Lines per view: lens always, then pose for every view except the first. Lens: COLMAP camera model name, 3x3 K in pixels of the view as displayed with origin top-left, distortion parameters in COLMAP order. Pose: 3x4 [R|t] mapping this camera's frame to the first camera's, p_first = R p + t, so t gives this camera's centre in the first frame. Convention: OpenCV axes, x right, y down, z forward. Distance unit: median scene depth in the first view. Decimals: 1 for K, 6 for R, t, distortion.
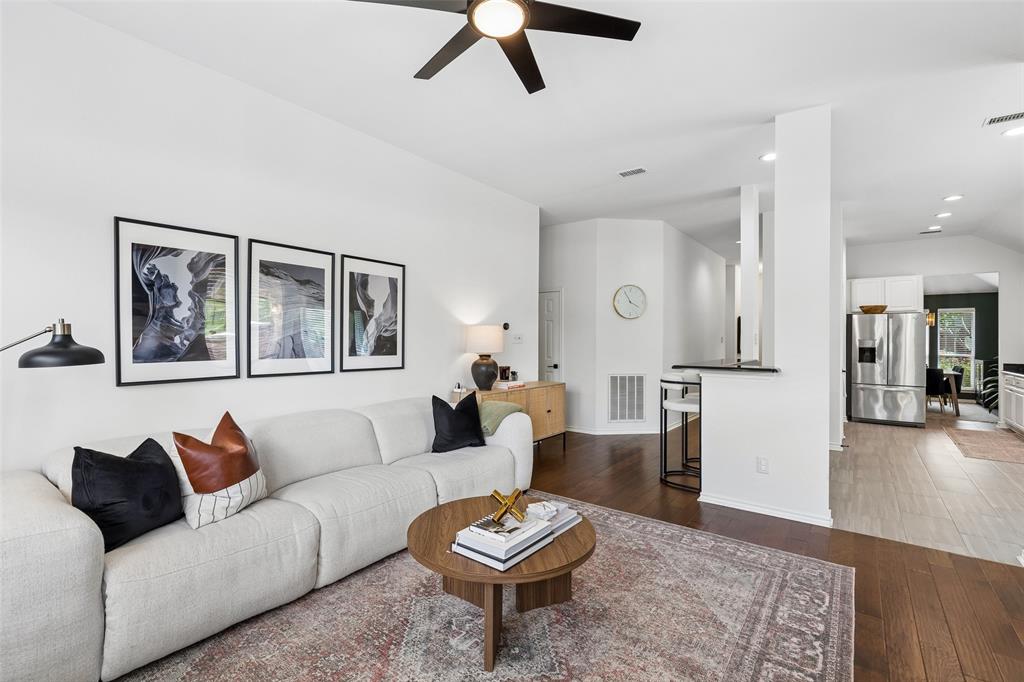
lens RADIAL K [[462.6, 0, 508.7], [0, 462.6, 339.3], [0, 0, 1]] dist [0.006359, 0.001211]
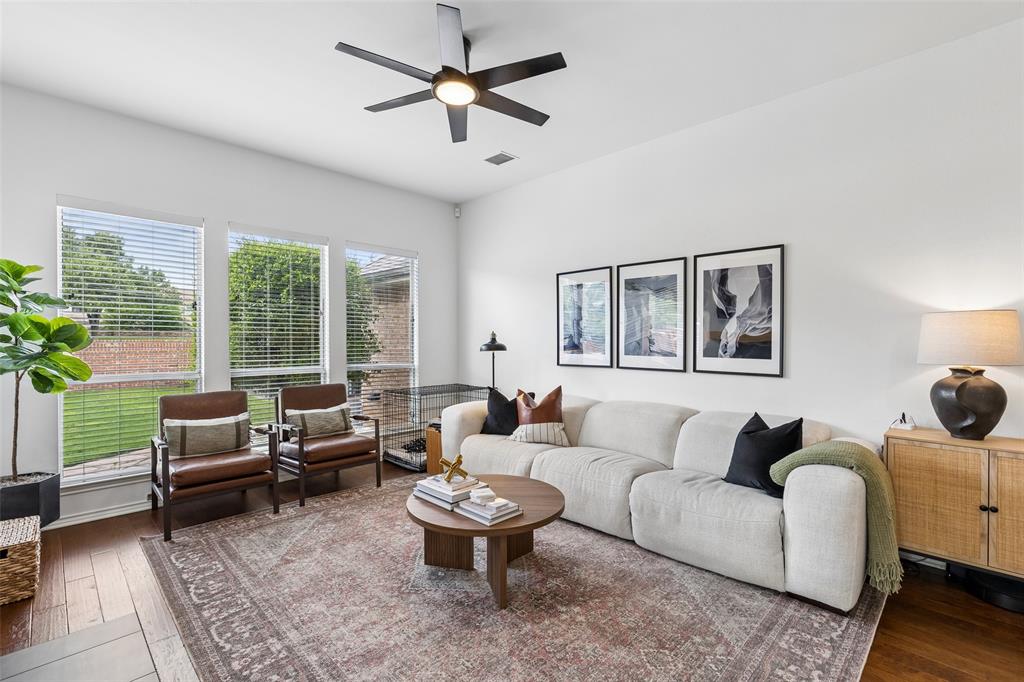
lens RADIAL K [[462.6, 0, 508.0], [0, 462.6, 342.5], [0, 0, 1]] dist [0.006359, 0.001211]
pose [[-0.136519, 0.002458, -0.990634, 0.688660], [-0.000099, 0.999997, 0.002495, 0.003451], [0.990637, 0.000439, -0.136518, 0.727550]]
